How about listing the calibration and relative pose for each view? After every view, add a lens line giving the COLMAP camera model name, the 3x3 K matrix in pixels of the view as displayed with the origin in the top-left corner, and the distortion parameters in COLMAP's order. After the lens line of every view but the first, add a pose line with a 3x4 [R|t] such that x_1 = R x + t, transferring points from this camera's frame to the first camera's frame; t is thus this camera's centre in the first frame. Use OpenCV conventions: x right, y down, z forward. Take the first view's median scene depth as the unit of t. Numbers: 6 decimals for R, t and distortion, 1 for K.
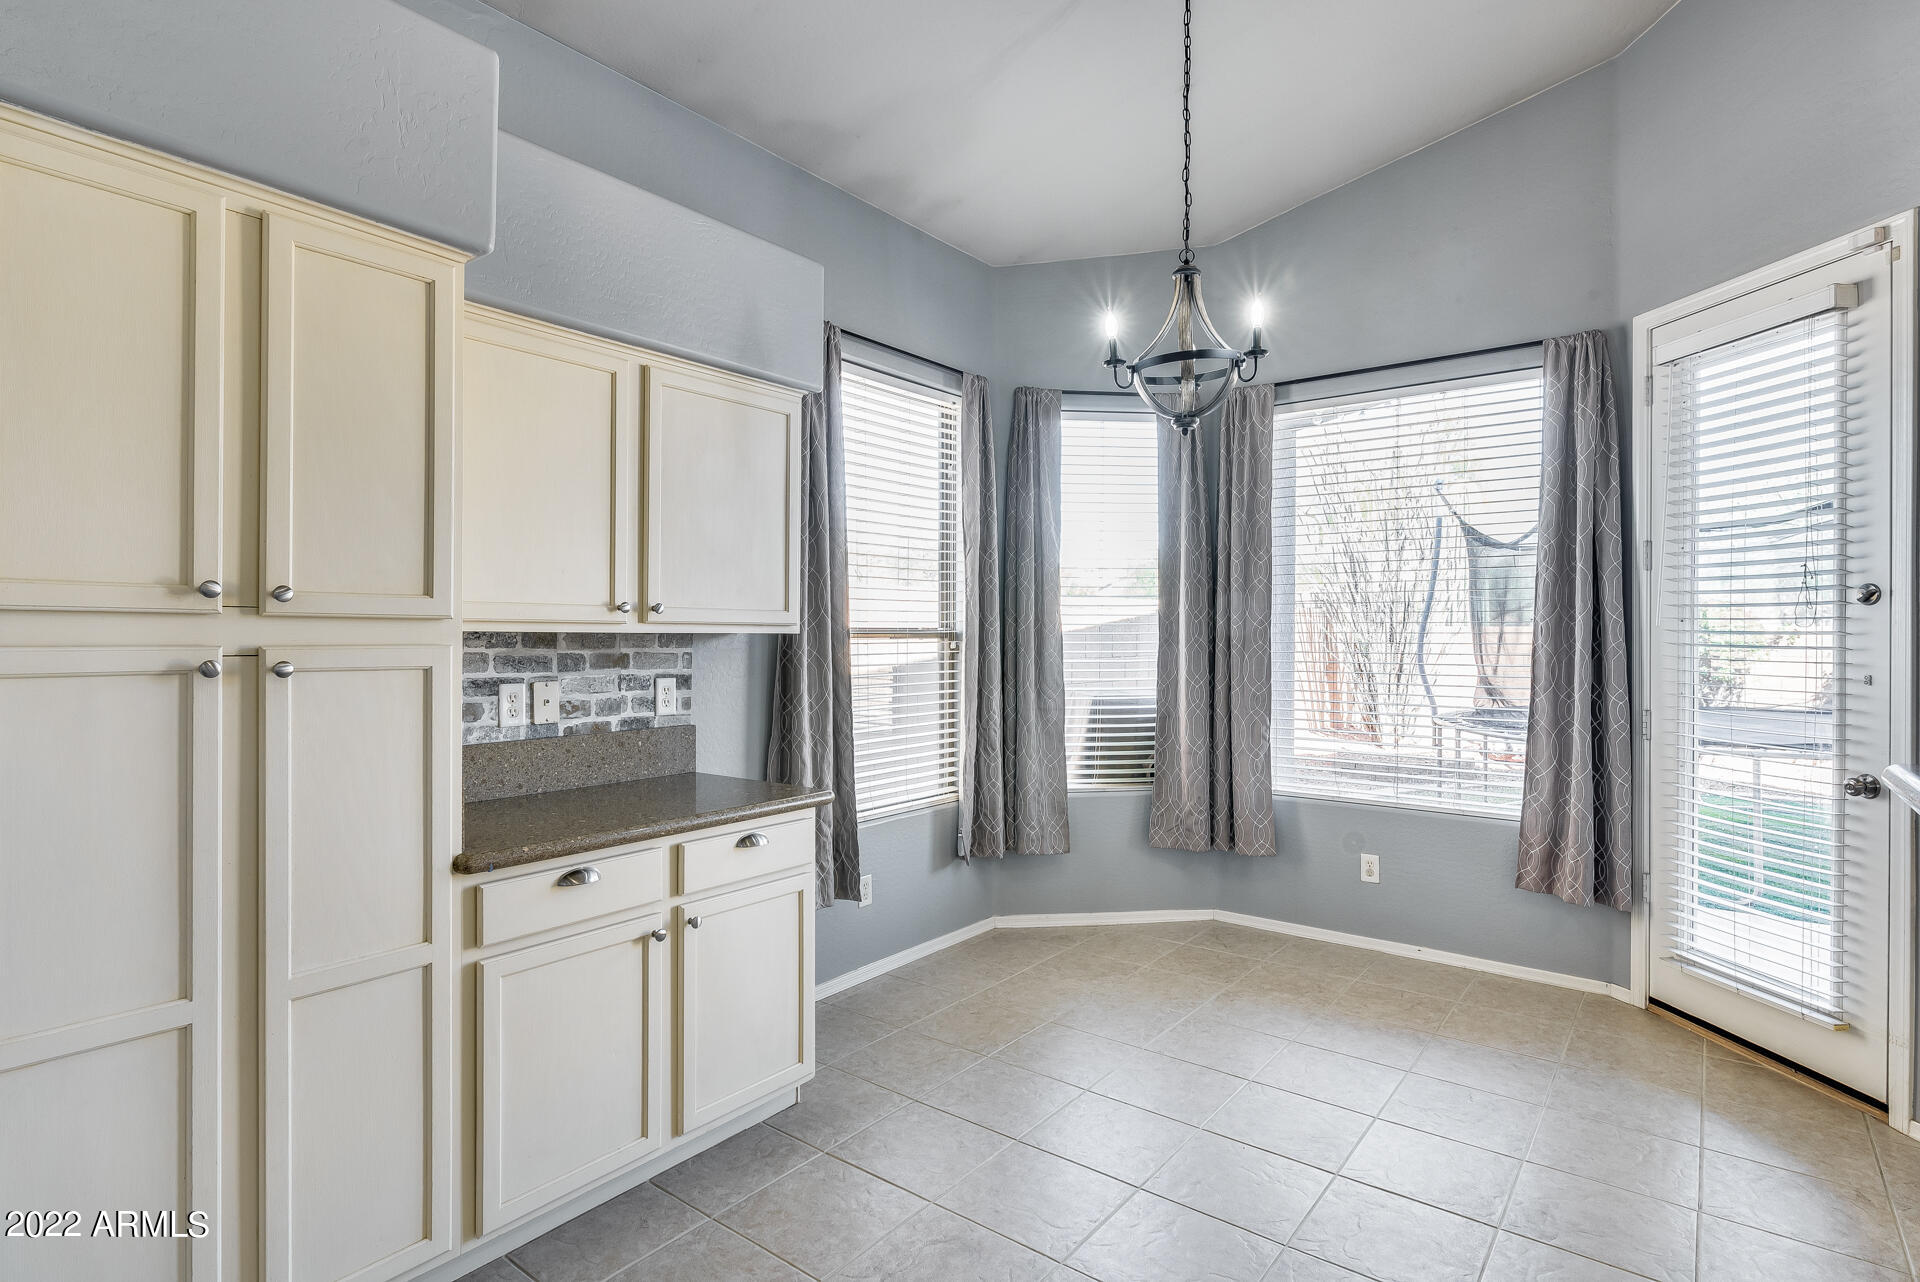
lens RADIAL K [[879.9, 0, 964.5], [0, 879.9, 629.2], [0, 0, 1]] dist [0.012488, 0.000475]
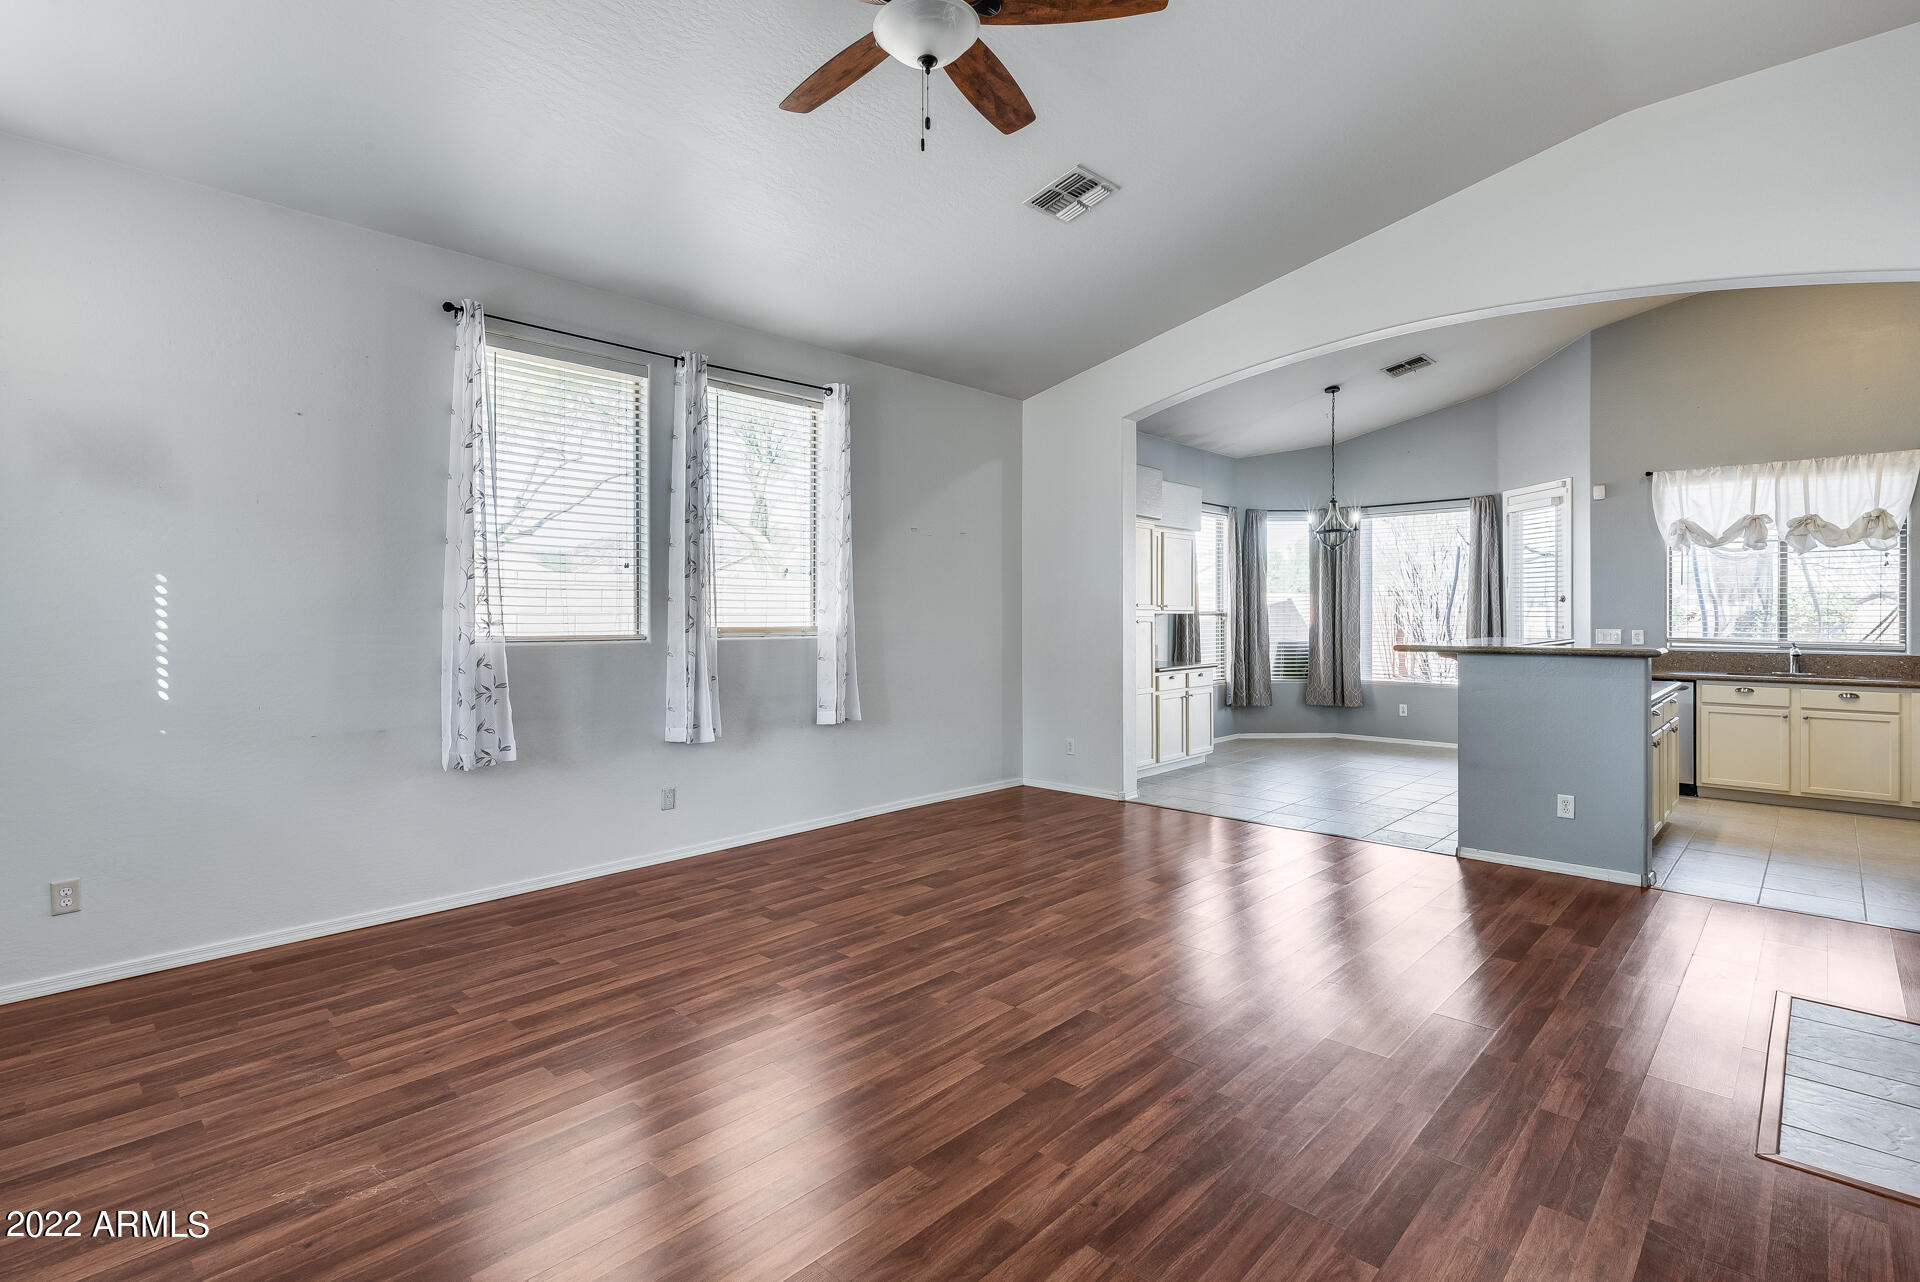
lens RADIAL K [[861.6, 0, 958.1], [0, 861.6, 607.5], [0, 0, 1]] dist [0.001076, -0.010743]
pose [[0.995361, -0.004443, -0.096108, -0.536074], [0.004009, 0.999981, -0.004707, -0.004154], [0.096127, 0.004300, 0.995360, -1.494228]]
